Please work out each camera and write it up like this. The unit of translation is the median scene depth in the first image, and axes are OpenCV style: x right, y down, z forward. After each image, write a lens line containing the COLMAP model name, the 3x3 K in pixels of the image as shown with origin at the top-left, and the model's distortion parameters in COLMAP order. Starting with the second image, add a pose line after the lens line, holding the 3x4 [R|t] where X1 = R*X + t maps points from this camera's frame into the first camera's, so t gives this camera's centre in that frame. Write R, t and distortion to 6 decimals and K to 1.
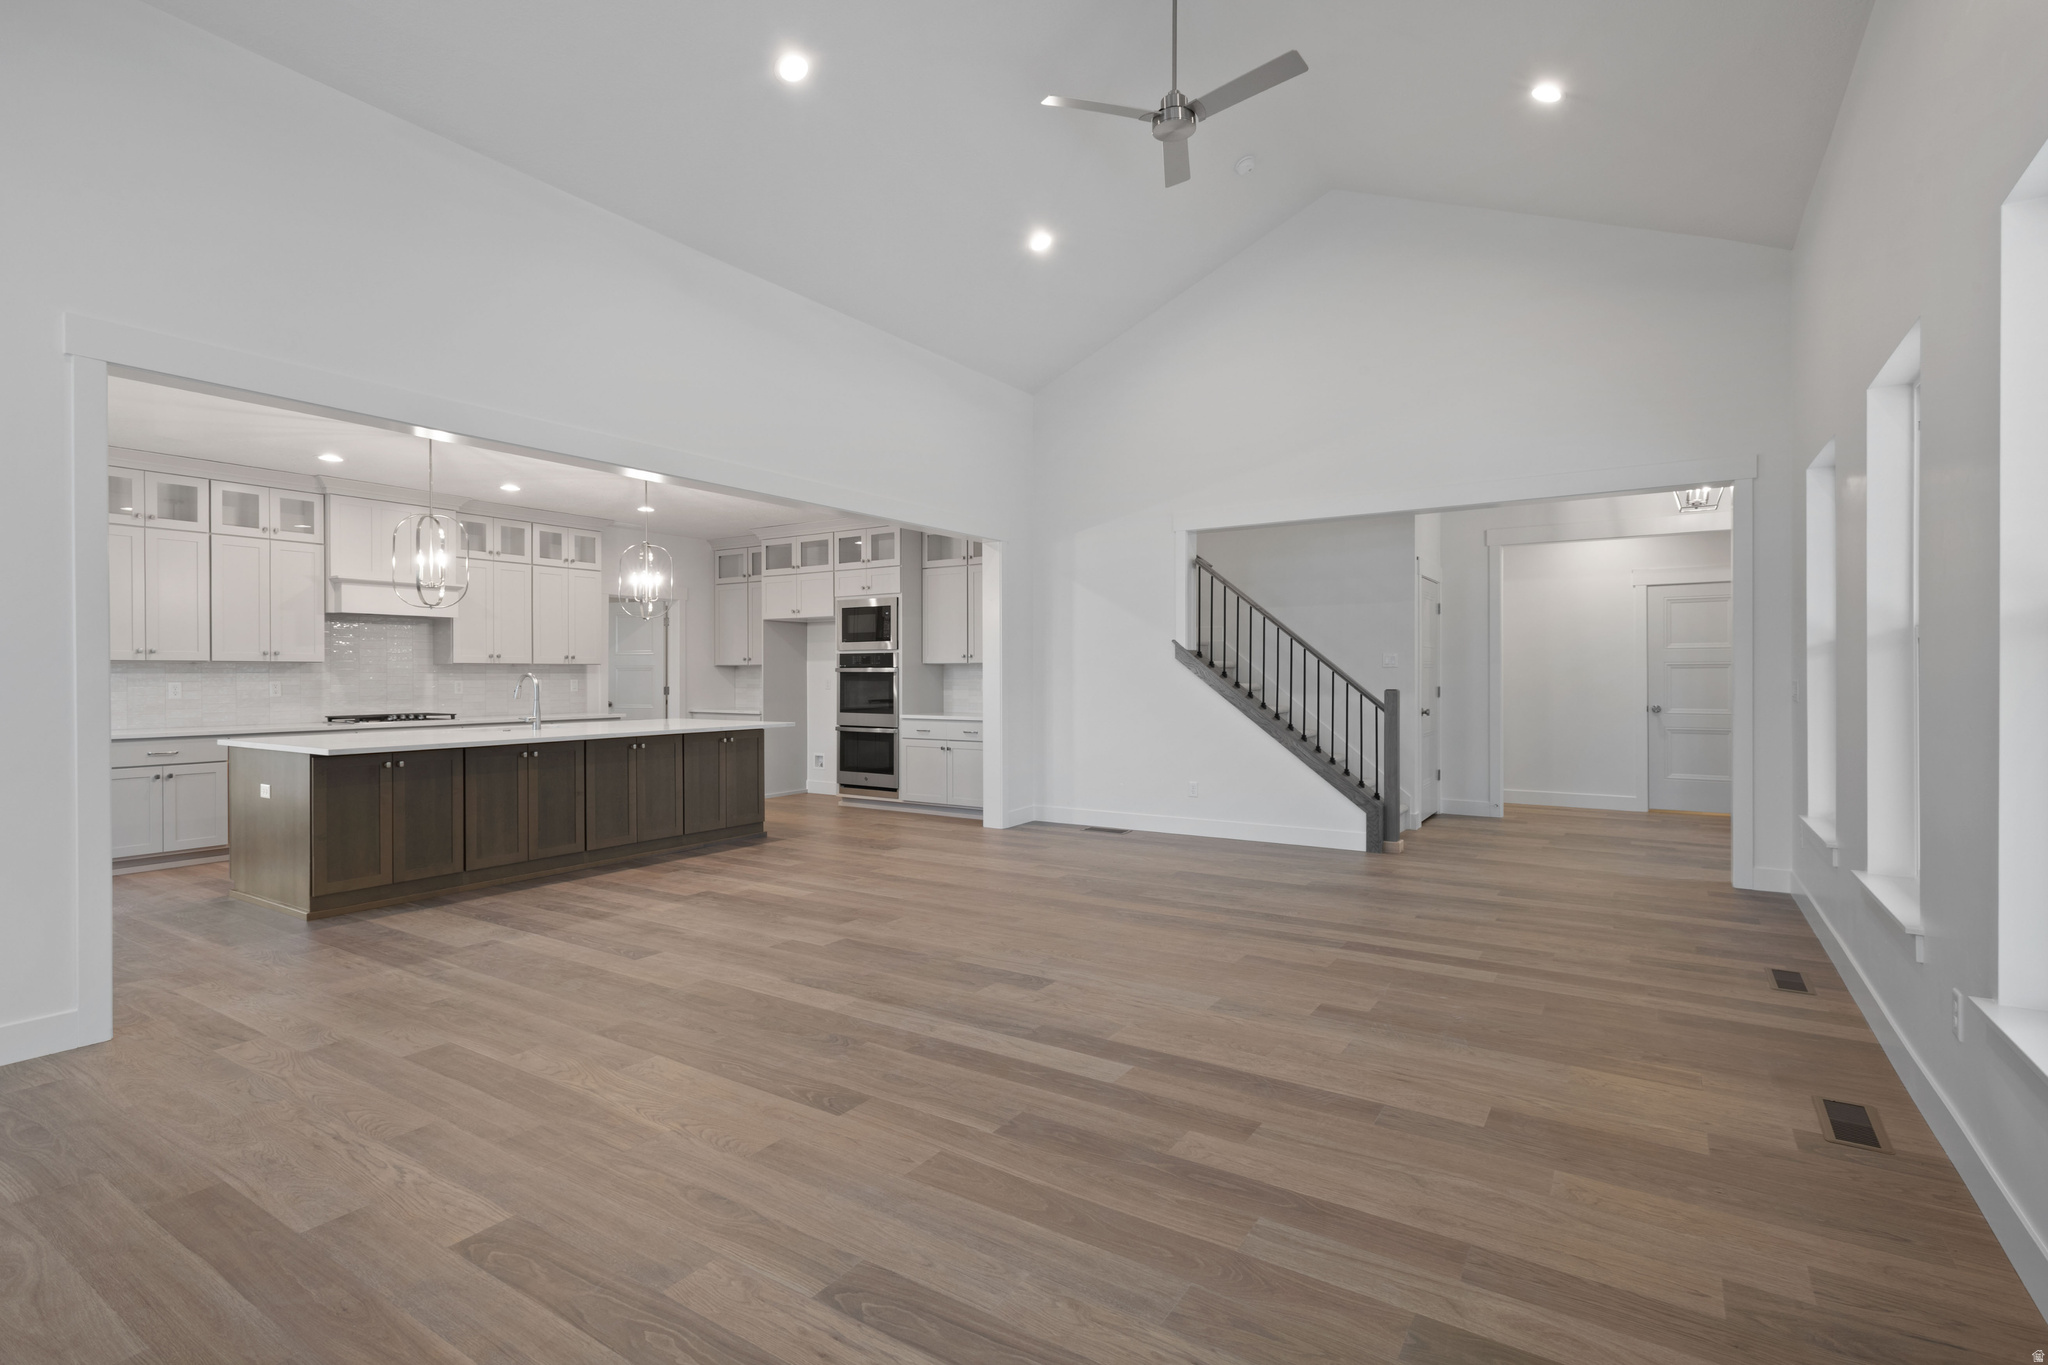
lens RADIAL K [[961.4, 0, 1018.6], [0, 961.4, 669.7], [0, 0, 1]] dist [0.019132, -0.000498]
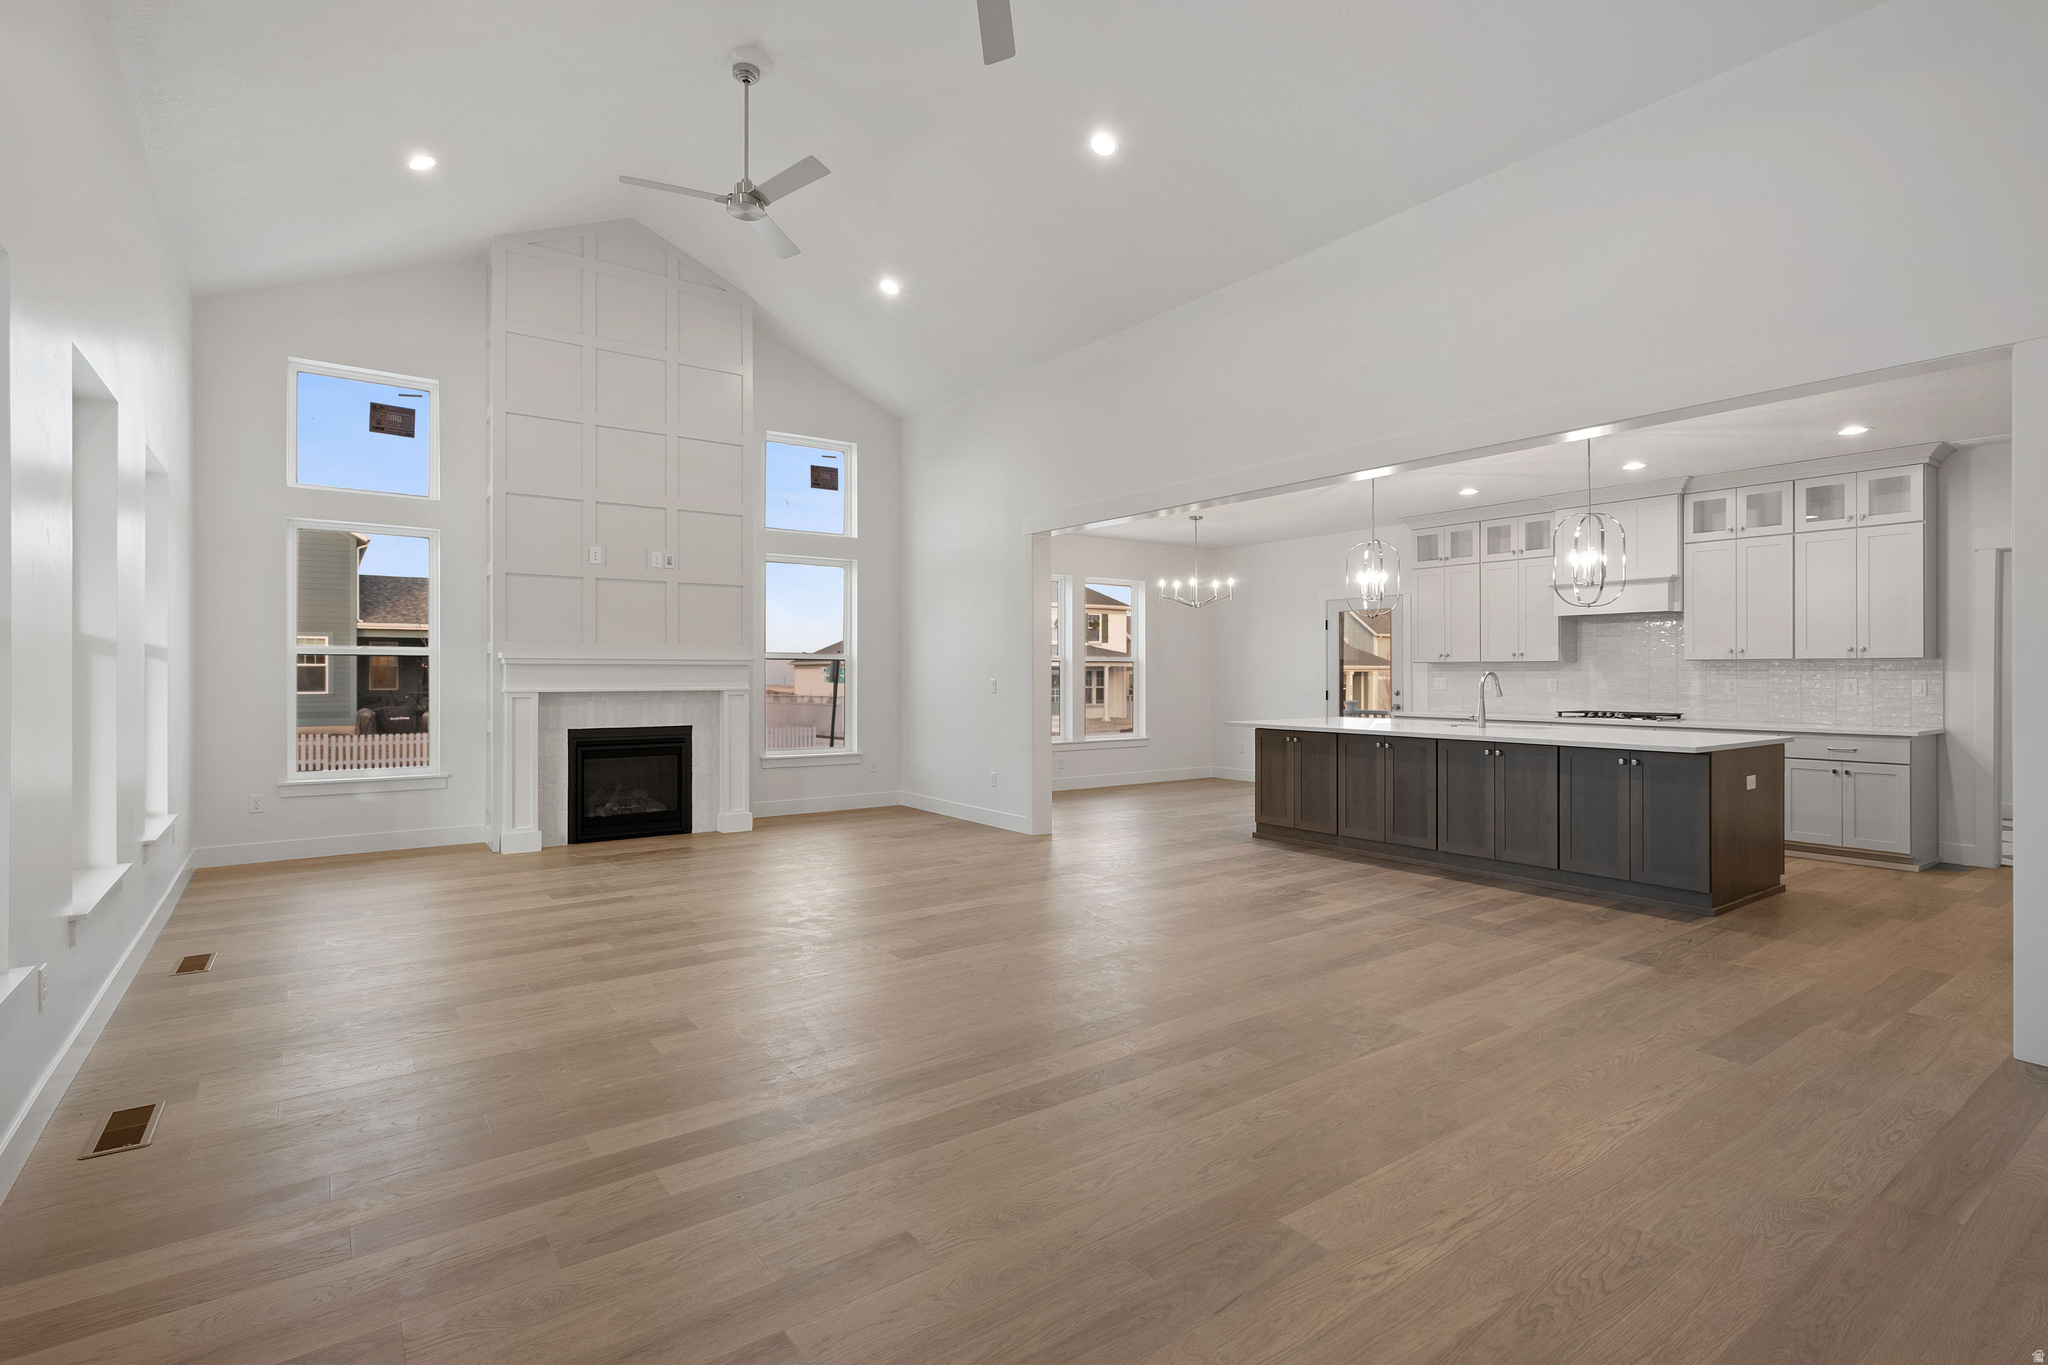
lens RADIAL K [[961.4, 0, 1025.9], [0, 961.4, 671.8], [0, 0, 1]] dist [0.019132, -0.000498]
pose [[-0.342256, 0.001185, -0.939606, 0.586070], [0.005289, 0.999986, -0.000666, 0.001984], [0.939592, -0.005197, -0.342257, 0.876516]]
